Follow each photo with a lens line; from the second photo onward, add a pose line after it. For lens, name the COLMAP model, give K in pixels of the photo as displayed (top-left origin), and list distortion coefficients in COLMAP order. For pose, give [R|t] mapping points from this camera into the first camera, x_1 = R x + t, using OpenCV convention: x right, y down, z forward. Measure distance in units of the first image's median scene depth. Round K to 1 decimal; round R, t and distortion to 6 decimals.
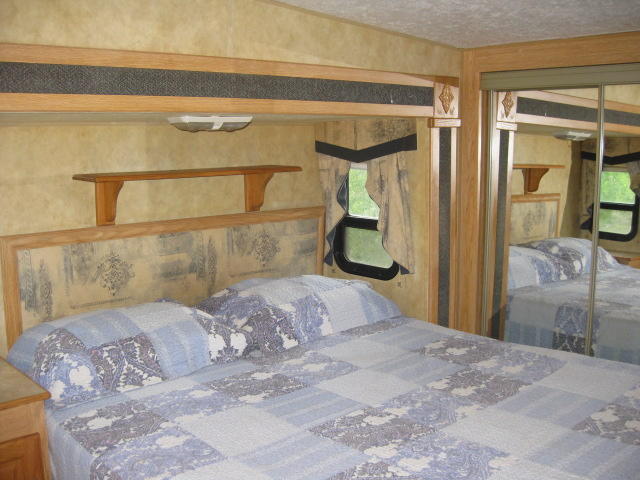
lens RADIAL K [[698.6, 0, 320.0], [0, 698.6, 240.0], [0, 0, 1]] dist [-0.124634, 0.025942]
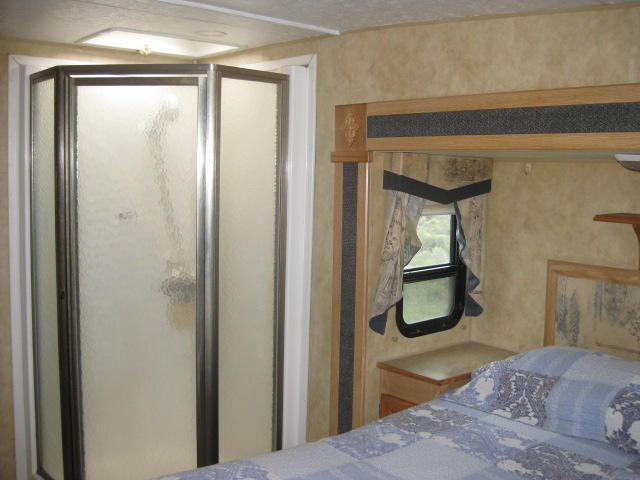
lens RADIAL K [[698.6, 0, 320.0], [0, 698.6, 240.0], [0, 0, 1]] dist [-0.124634, 0.025942]
pose [[-0.020185, 0.111441, -0.993566, 0.712214], [-0.161879, 0.980292, 0.113240, -0.112224], [0.986604, 0.163123, -0.001748, 0.669680]]
